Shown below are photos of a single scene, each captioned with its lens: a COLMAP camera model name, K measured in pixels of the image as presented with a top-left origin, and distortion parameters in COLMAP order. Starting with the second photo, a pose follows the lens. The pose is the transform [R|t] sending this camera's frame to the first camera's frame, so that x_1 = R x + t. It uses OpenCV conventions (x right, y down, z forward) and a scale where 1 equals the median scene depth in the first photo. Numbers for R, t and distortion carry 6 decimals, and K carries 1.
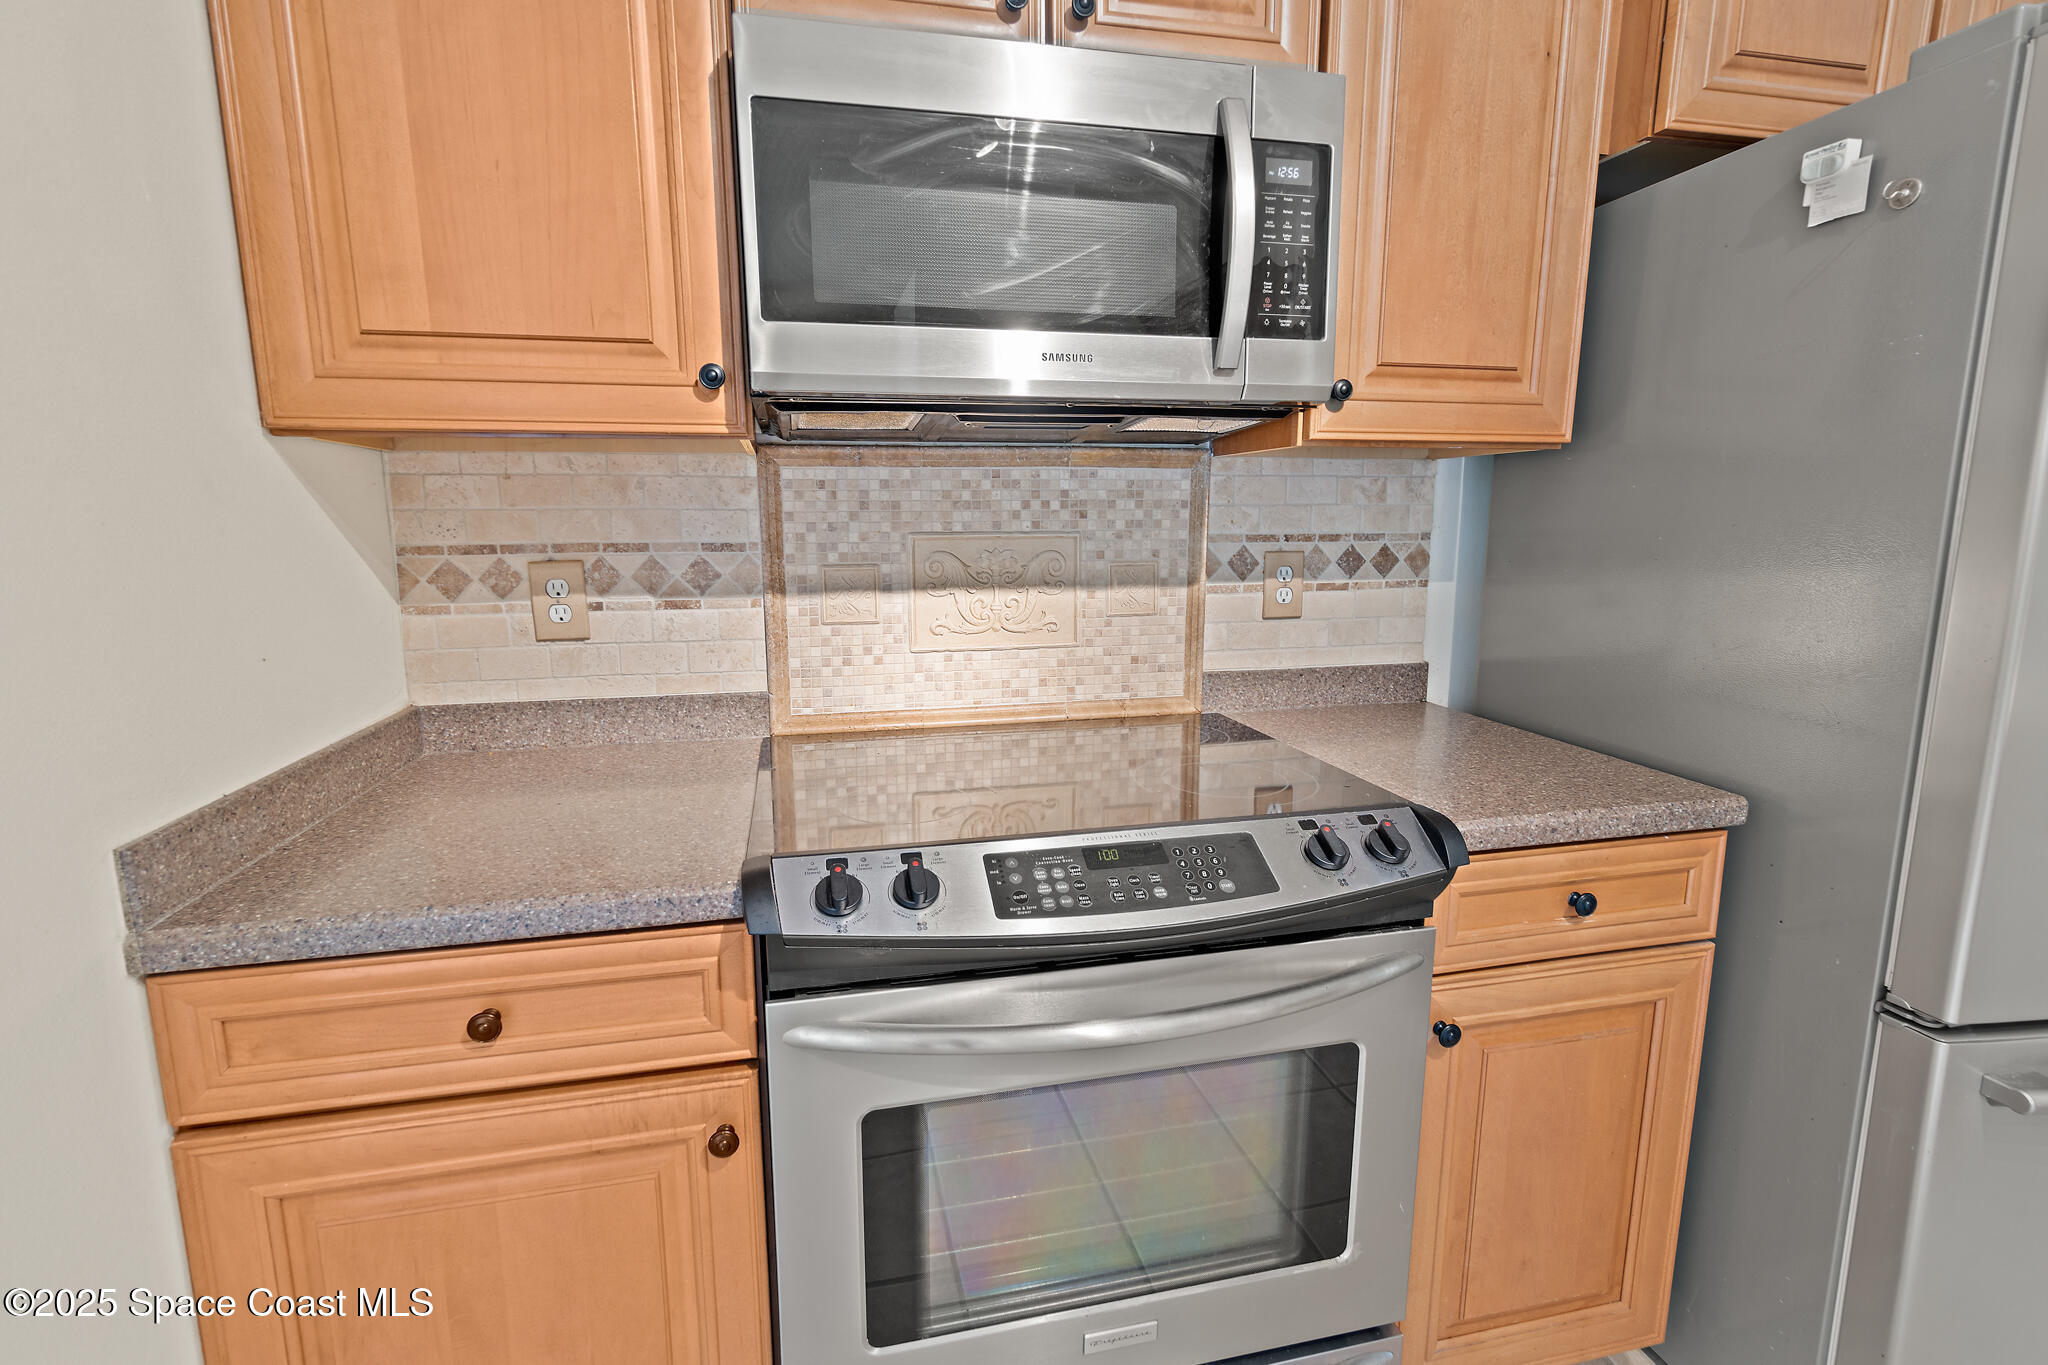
lens RADIAL K [[900.2, 0, 1010.1], [0, 900.2, 673.8], [0, 0, 1]] dist [-0.005363, 0.000318]
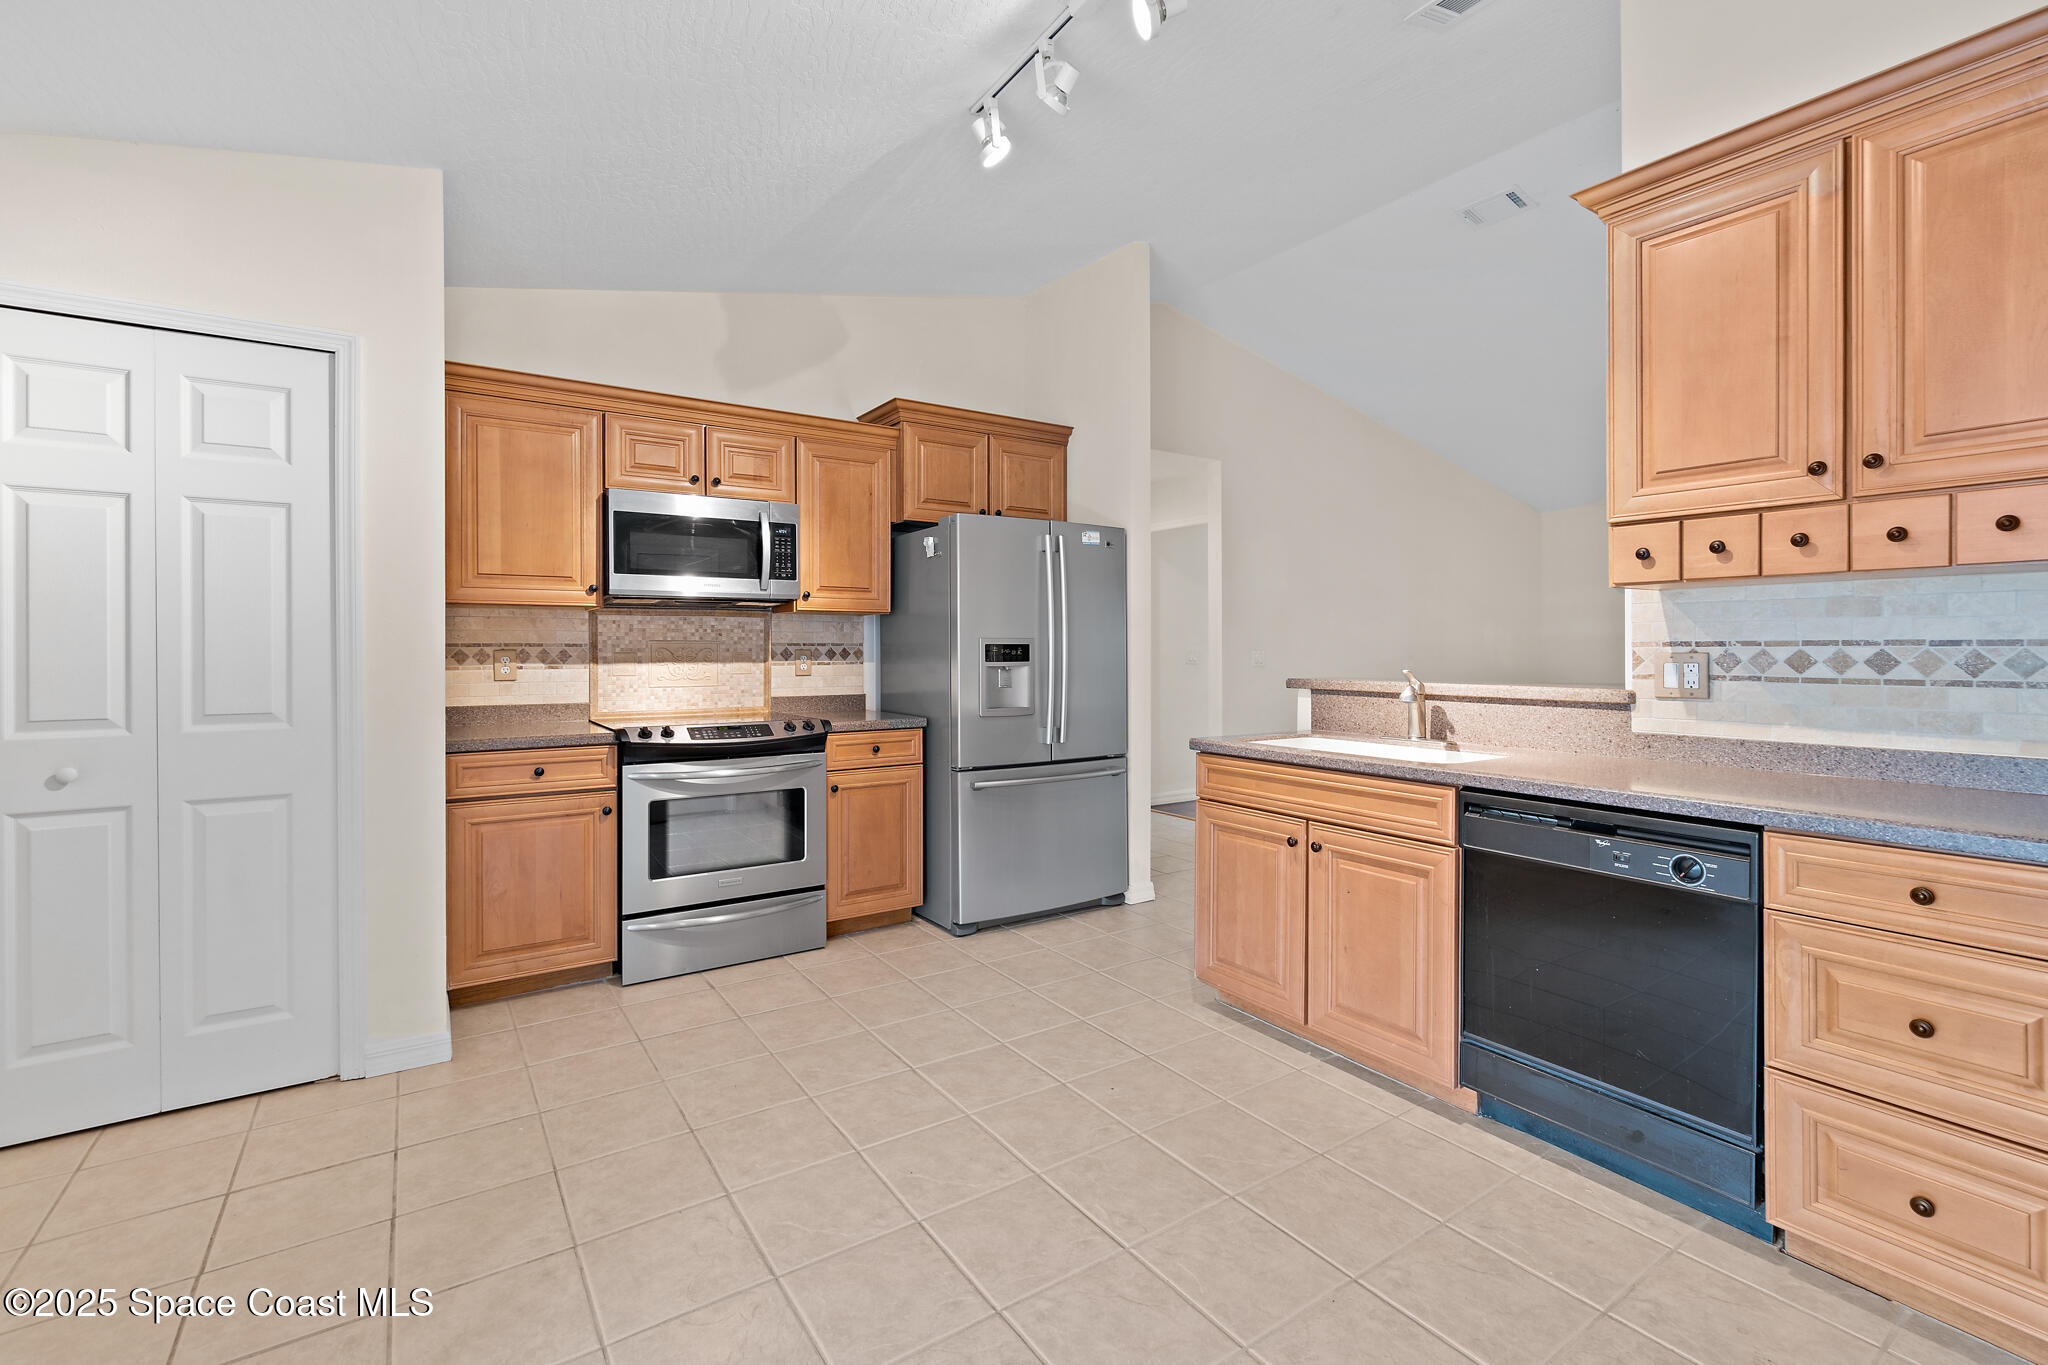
lens RADIAL K [[900.2, 0, 1012.5], [0, 900.2, 658.1], [0, 0, 1]] dist [-0.005363, 0.000318]
pose [[0.933640, 0.000764, 0.358212, -0.077294], [0.056993, 0.986943, -0.150651, 0.410625], [-0.353650, 0.161070, 0.921406, -2.093284]]
